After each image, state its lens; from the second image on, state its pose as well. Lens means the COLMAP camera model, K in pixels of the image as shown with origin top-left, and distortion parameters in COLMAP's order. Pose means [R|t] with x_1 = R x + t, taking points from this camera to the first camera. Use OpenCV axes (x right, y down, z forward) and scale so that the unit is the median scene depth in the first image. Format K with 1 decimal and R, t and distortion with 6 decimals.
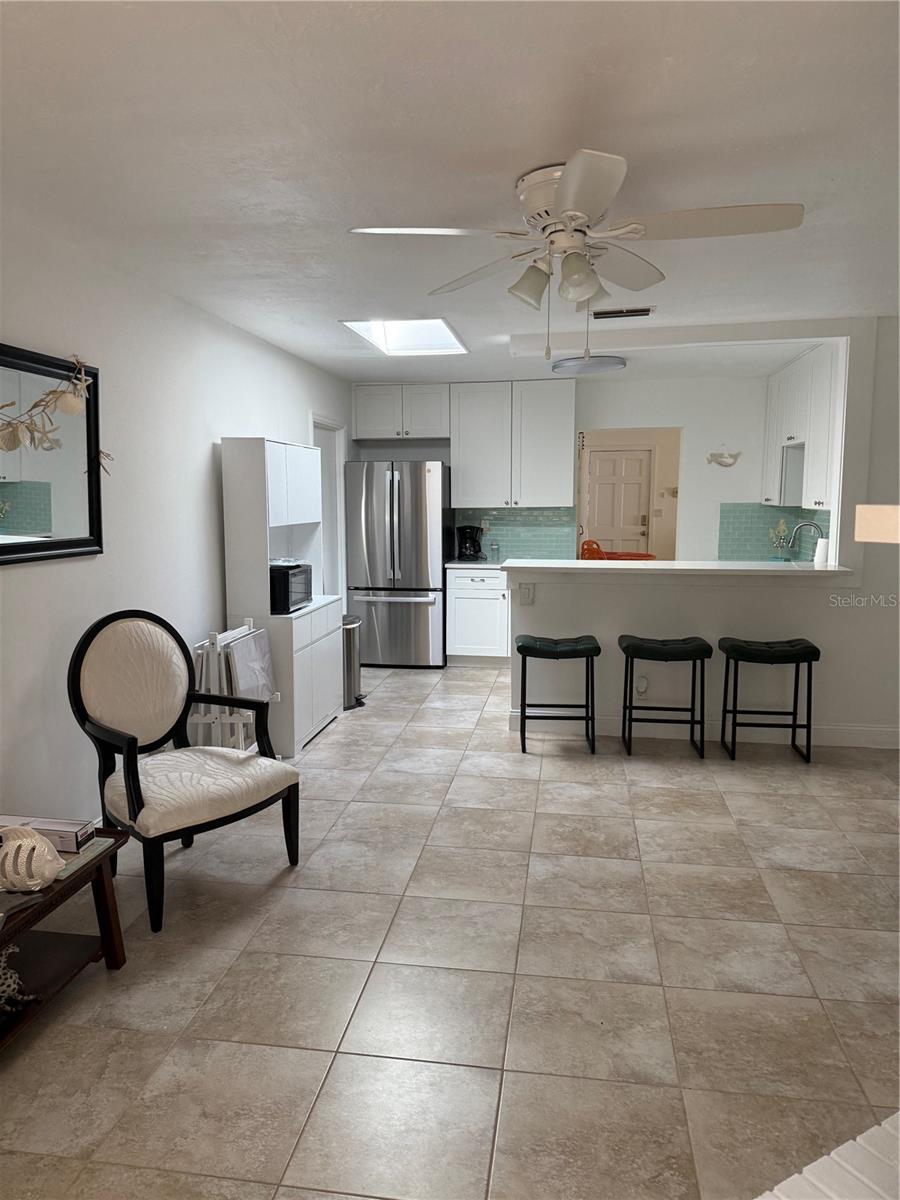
lens RADIAL K [[830.9, 0, 428.6], [0, 830.9, 608.8], [0, 0, 1]] dist [0.067587, -0.099639]
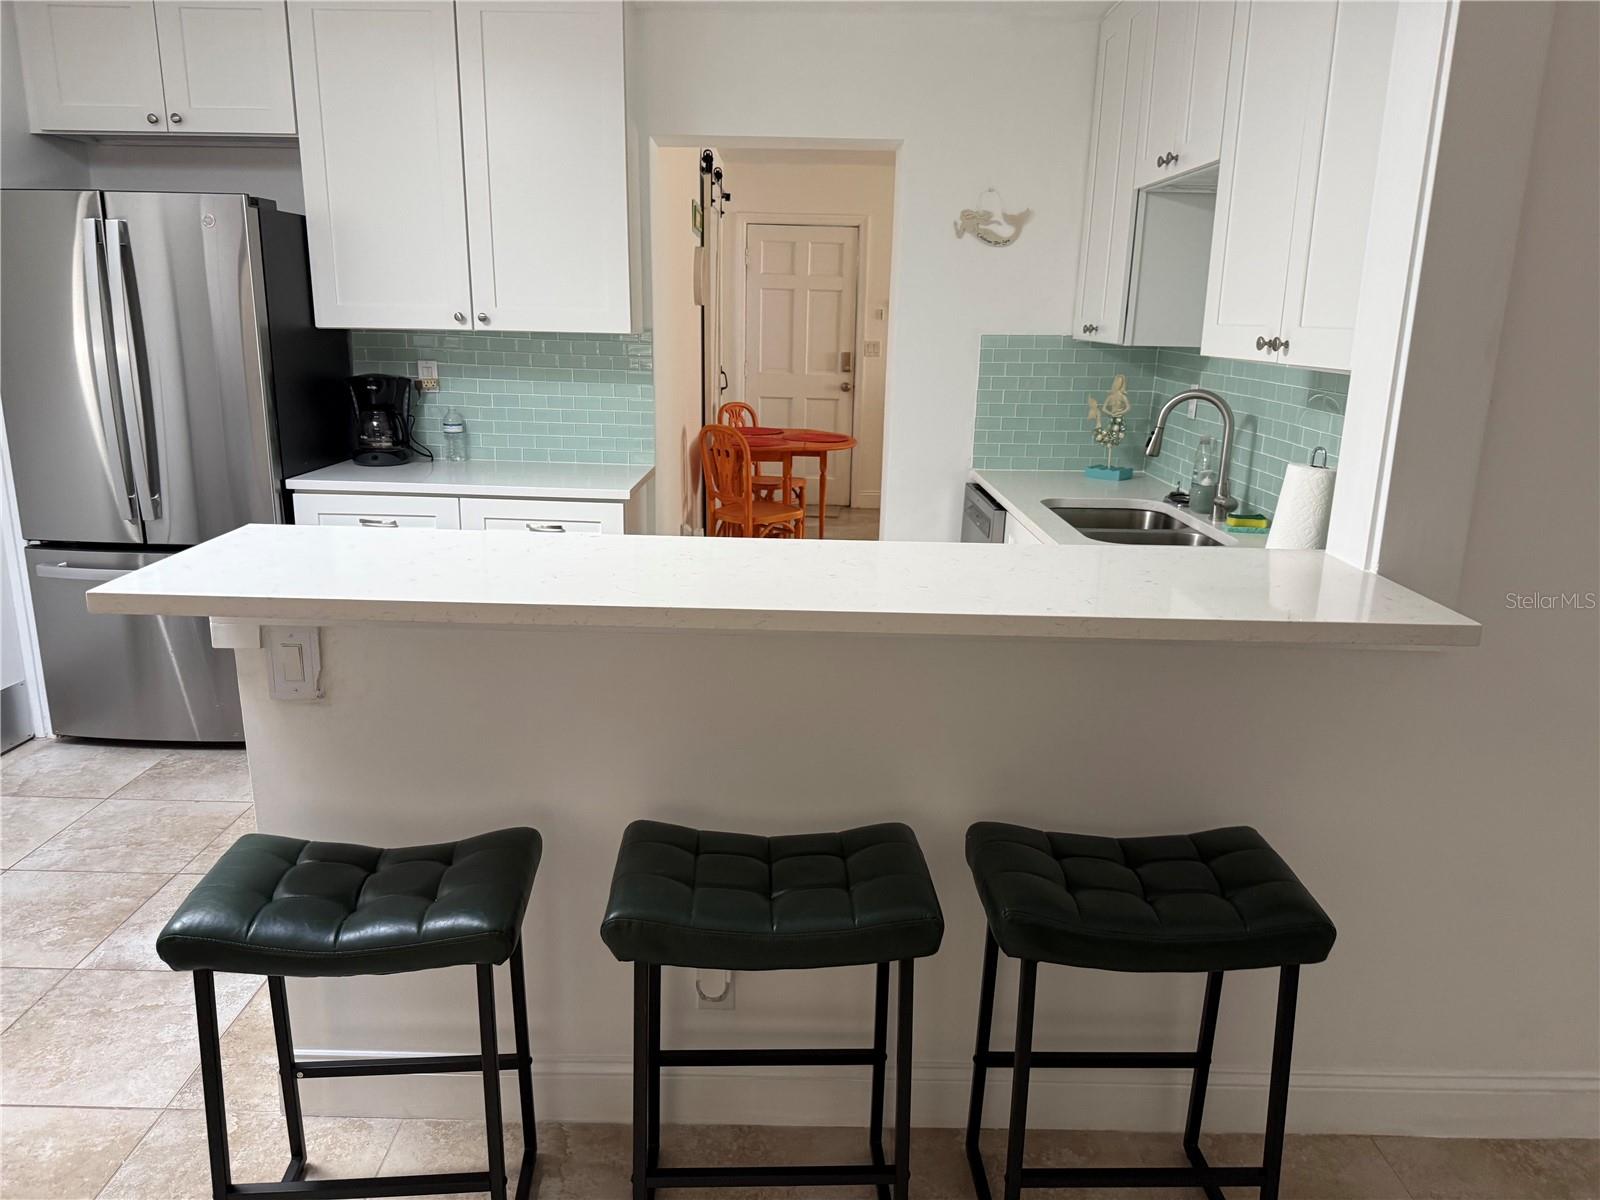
lens RADIAL K [[1107.9, 0, 800.2], [0, 1107.9, 601.8], [0, 0, 1]] dist [0.067587, -0.099639]
pose [[0.984394, -0.017728, 0.175084, 0.157274], [-0.003143, 0.992983, 0.118212, -0.058384], [-0.175951, -0.116918, 0.977431, 0.450571]]
